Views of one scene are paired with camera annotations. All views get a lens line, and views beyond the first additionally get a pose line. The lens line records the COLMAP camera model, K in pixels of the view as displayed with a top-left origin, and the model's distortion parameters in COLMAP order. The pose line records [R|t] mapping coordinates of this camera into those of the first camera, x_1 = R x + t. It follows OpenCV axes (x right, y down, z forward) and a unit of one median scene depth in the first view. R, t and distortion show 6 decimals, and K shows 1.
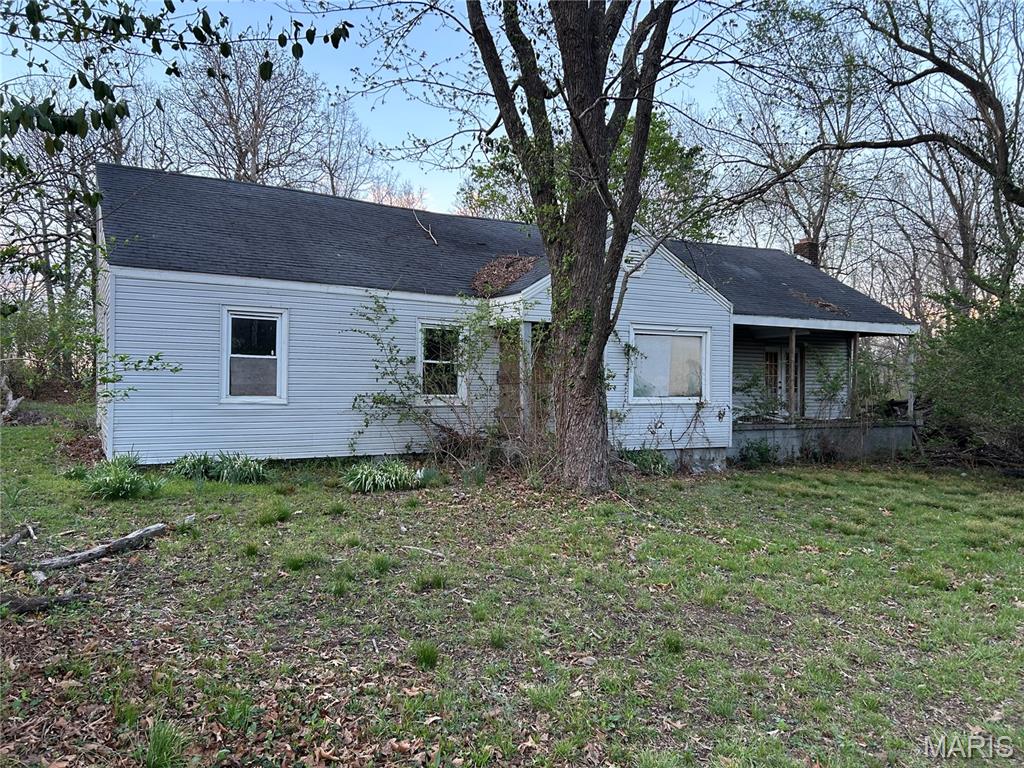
lens RADIAL K [[773.7, 0, 512.0], [0, 773.7, 384.0], [0, 0, 1]] dist [0.065378, -0.001122]
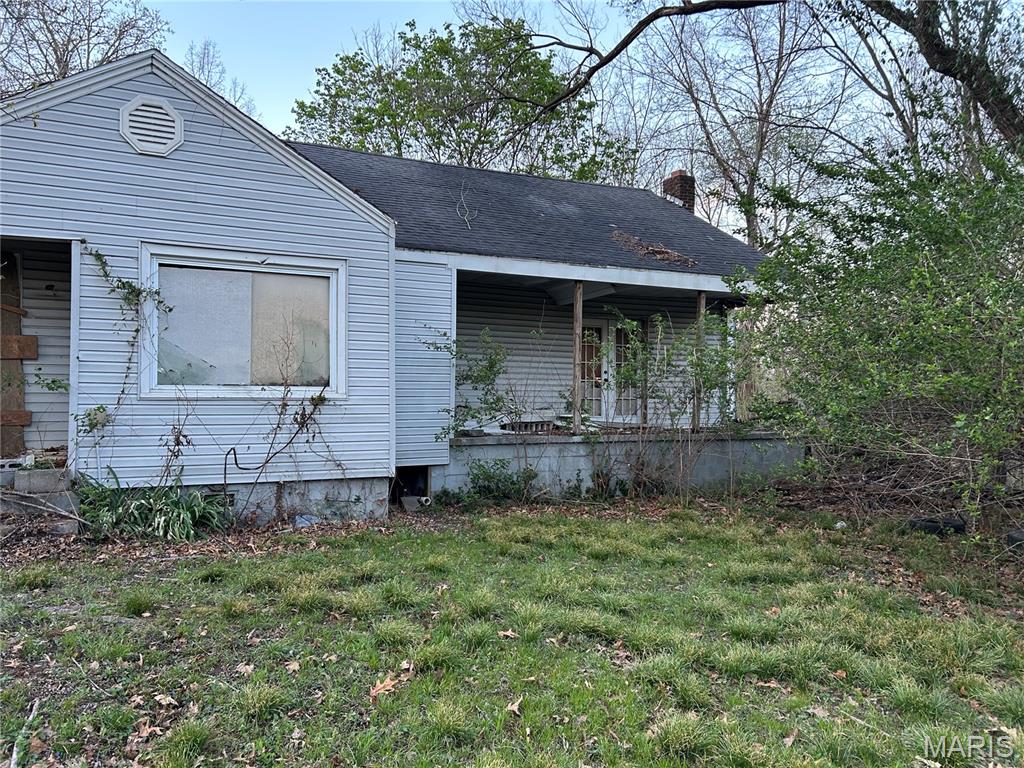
lens RADIAL K [[773.7, 0, 512.0], [0, 773.7, 384.0], [0, 0, 1]] dist [0.065378, -0.001122]
pose [[0.998918, -0.001653, -0.046482, 0.481228], [0.001076, 0.999922, -0.012435, 0.026122], [0.046499, 0.012372, 0.998842, 0.548205]]
